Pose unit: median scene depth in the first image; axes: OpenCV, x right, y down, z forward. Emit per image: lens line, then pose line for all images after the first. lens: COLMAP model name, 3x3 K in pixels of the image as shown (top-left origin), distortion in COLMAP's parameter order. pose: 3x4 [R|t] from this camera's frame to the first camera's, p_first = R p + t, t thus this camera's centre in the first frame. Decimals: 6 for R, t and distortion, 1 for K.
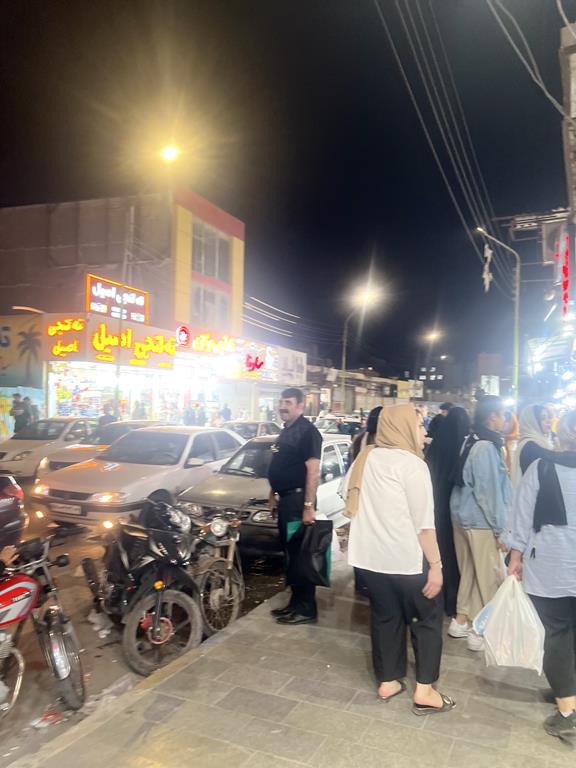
lens RADIAL K [[576.5, 0, 292.7], [0, 576.5, 383.6], [0, 0, 1]] dist [0.059776, -0.009061]
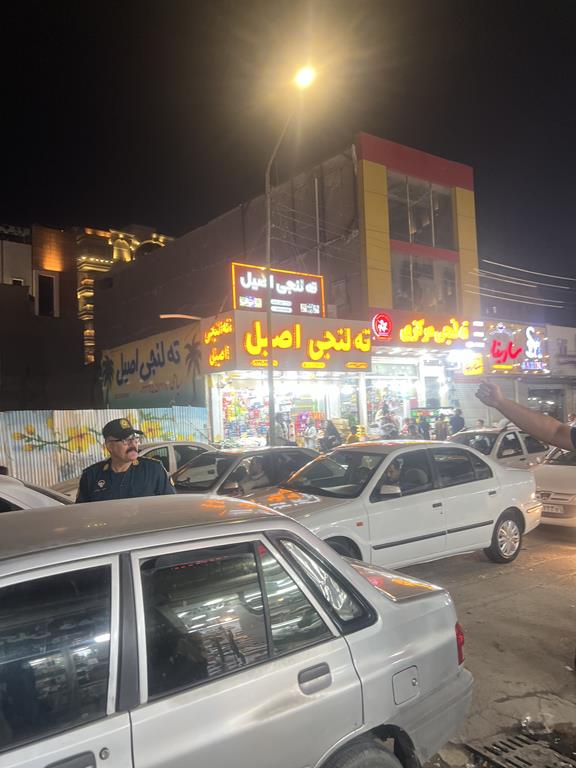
lens RADIAL K [[576.5, 0, 285.8], [0, 576.5, 387.6], [0, 0, 1]] dist [0.059776, -0.009061]
pose [[0.851558, -0.084793, -0.517358, 0.105304], [0.081566, 0.996245, -0.029026, 0.014049], [0.517877, -0.017482, 0.855277, 0.304068]]
